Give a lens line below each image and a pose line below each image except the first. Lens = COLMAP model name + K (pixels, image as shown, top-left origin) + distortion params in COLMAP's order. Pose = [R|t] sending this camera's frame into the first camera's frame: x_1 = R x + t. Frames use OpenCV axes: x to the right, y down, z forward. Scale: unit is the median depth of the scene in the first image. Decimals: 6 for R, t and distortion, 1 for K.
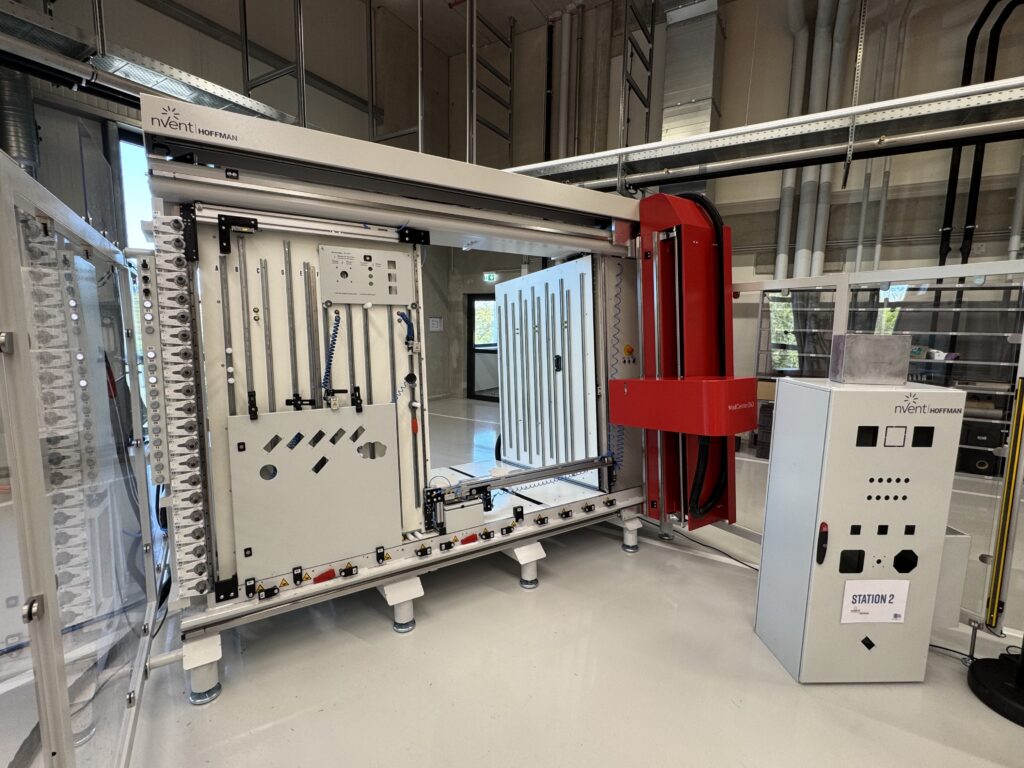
lens RADIAL K [[476.3, 0, 512.0], [0, 476.3, 384.0], [0, 0, 1]] dist [-0.000126, -0.000062]
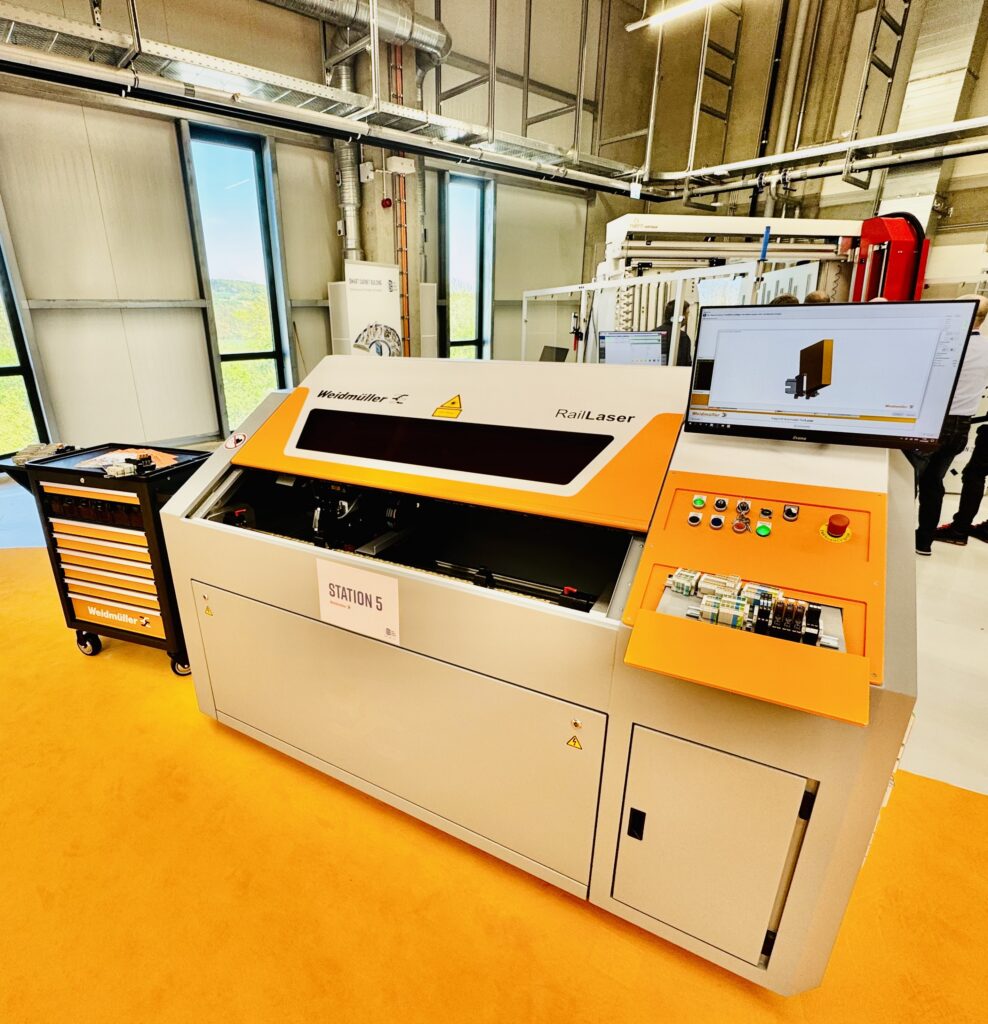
lens RADIAL K [[505.1, 0, 494.0], [0, 505.1, 512.0], [0, 0, 1]] dist [-0.000266, 0.000397]
pose [[0.954111, 0.080207, -0.288512, -0.280712], [-0.009609, 0.971166, 0.238209, 0.123943], [0.299299, -0.224506, 0.927371, -0.934736]]
